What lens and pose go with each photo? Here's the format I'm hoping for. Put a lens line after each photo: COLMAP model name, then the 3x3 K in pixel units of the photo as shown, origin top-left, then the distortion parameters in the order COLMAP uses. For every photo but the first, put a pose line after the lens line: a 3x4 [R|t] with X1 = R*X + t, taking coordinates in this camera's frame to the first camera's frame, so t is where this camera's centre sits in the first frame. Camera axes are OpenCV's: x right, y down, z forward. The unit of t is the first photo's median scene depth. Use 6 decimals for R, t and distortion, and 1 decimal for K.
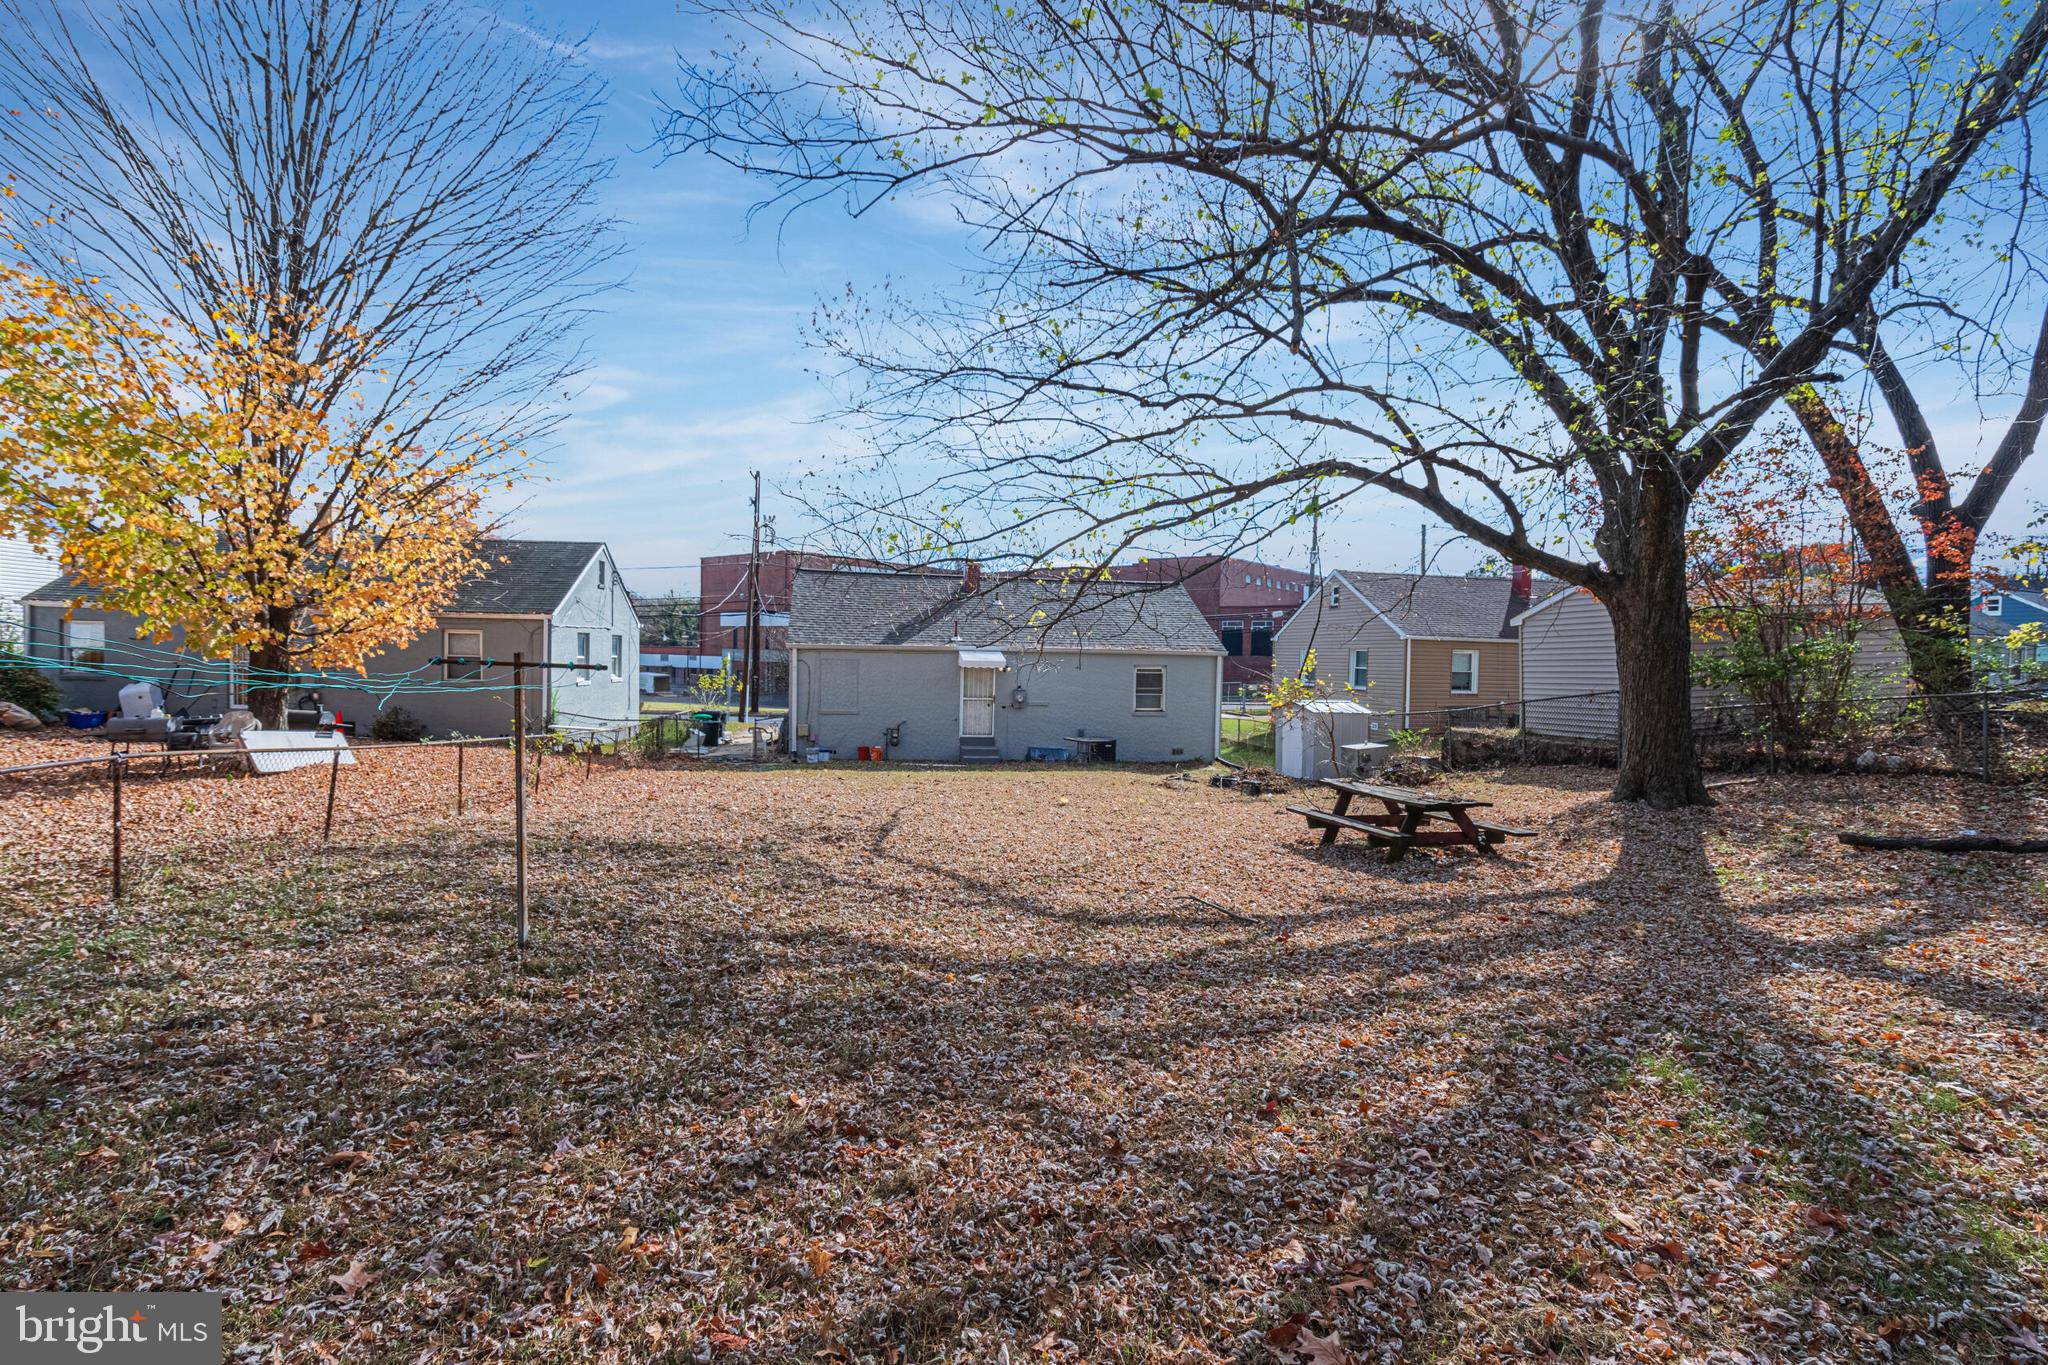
lens RADIAL K [[944.7, 0, 1021.1], [0, 944.7, 679.3], [0, 0, 1]] dist [0.000899, 0.015630]
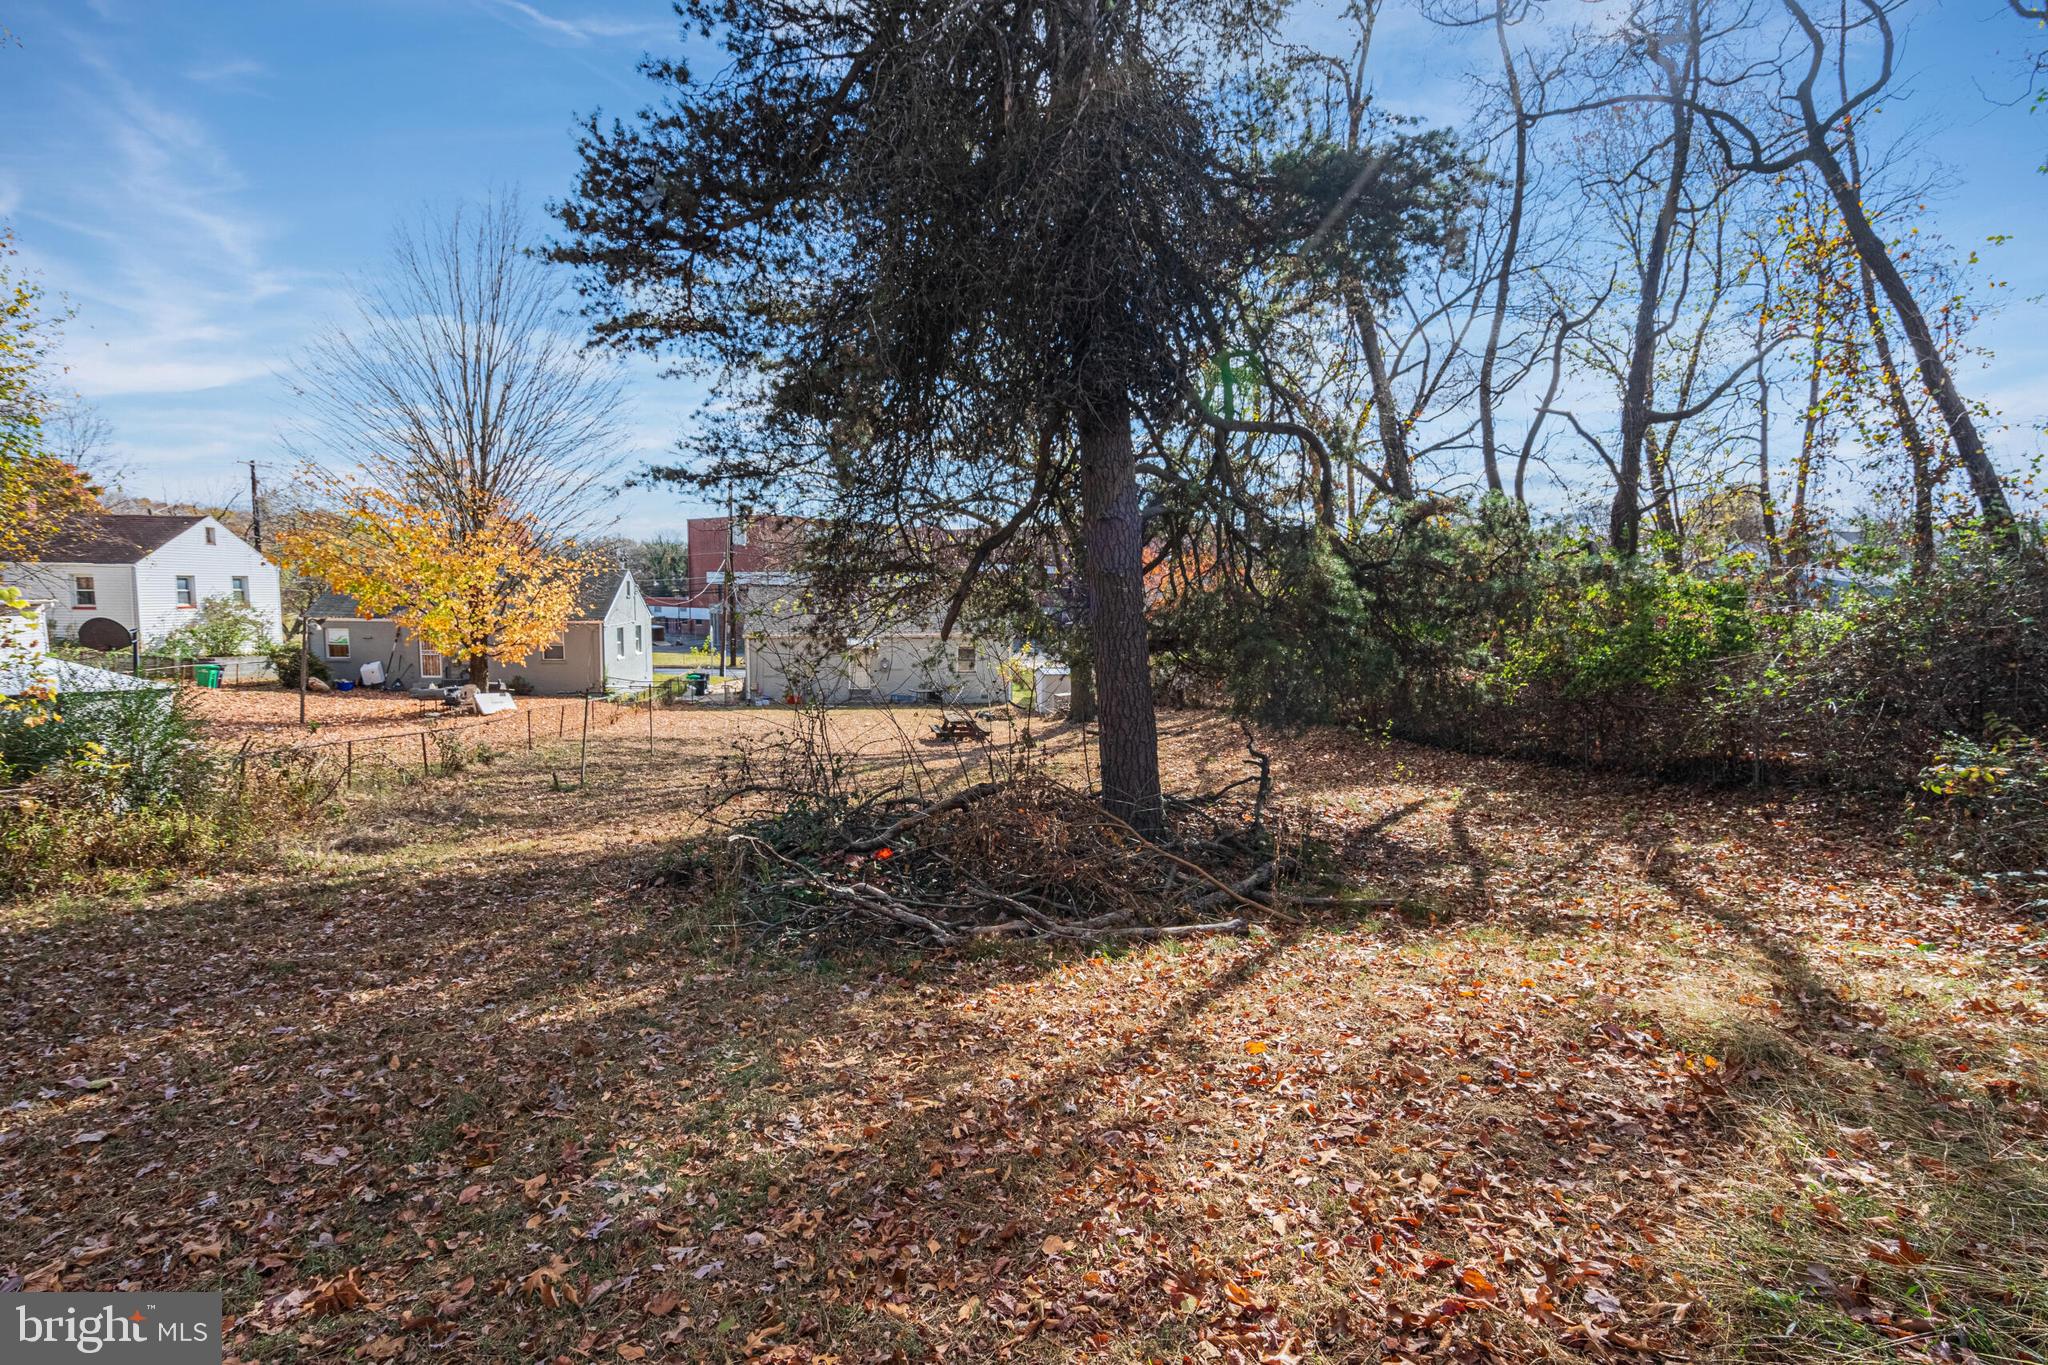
lens RADIAL K [[944.7, 0, 1021.1], [0, 944.7, 679.3], [0, 0, 1]] dist [0.000899, 0.015630]
pose [[0.999919, -0.009603, 0.008386, 0.250940], [0.009007, 0.997615, 0.068429, -0.075619], [-0.009023, -0.068348, 0.997621, -0.744006]]
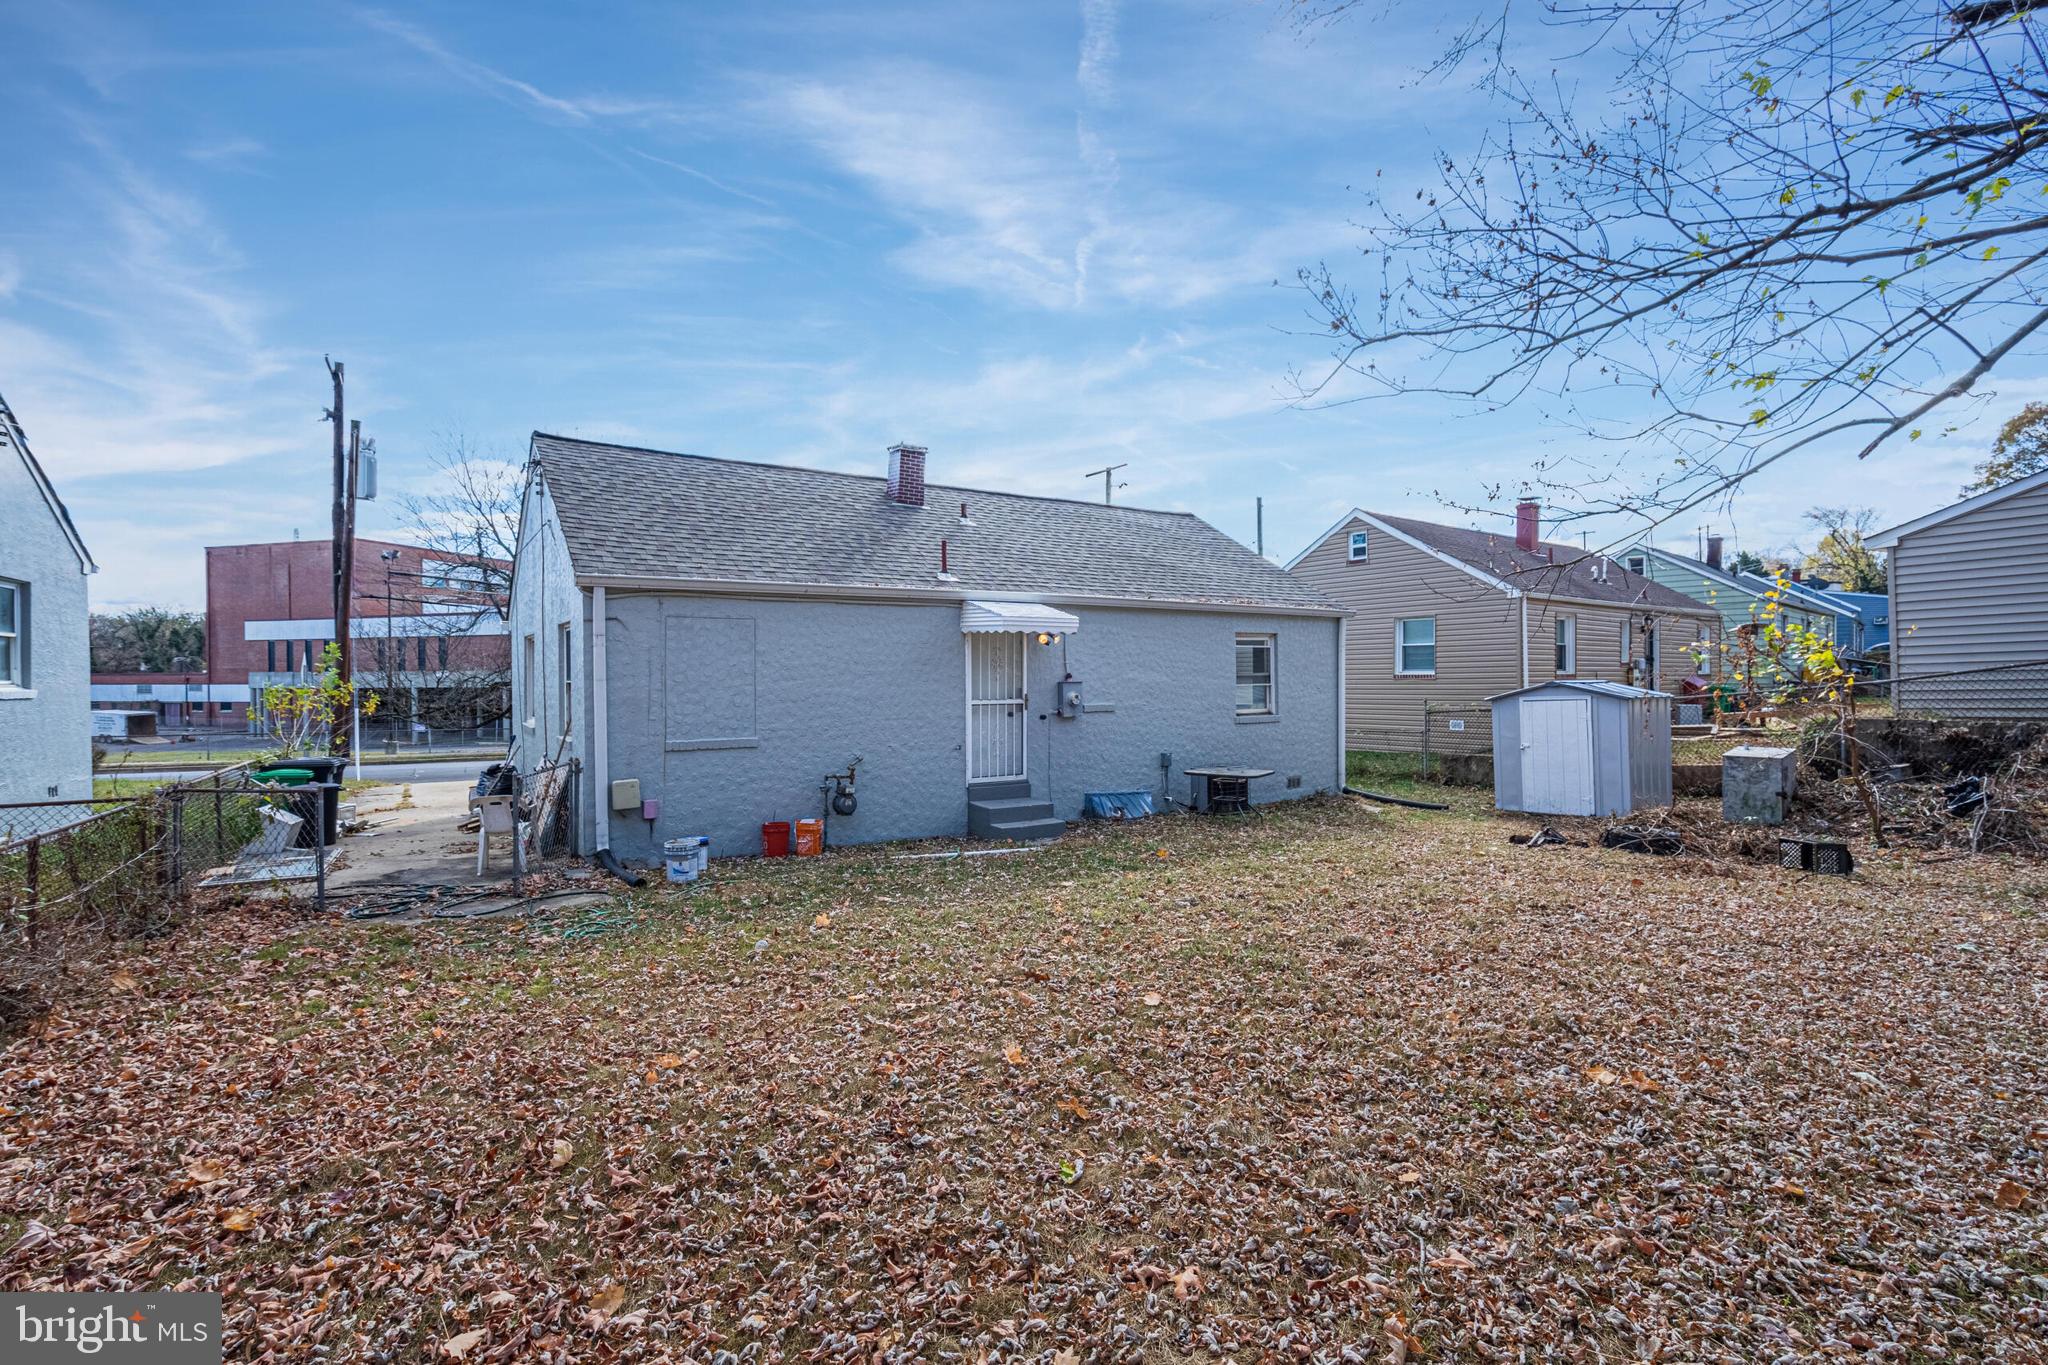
lens RADIAL K [[944.7, 0, 1021.1], [0, 944.7, 679.3], [0, 0, 1]] dist [0.000899, 0.015630]
pose [[0.927585, -0.027226, 0.372620, -0.155569], [0.034474, 0.999324, -0.012800, 0.011721], [-0.372019, 0.024719, 0.927896, 0.402193]]
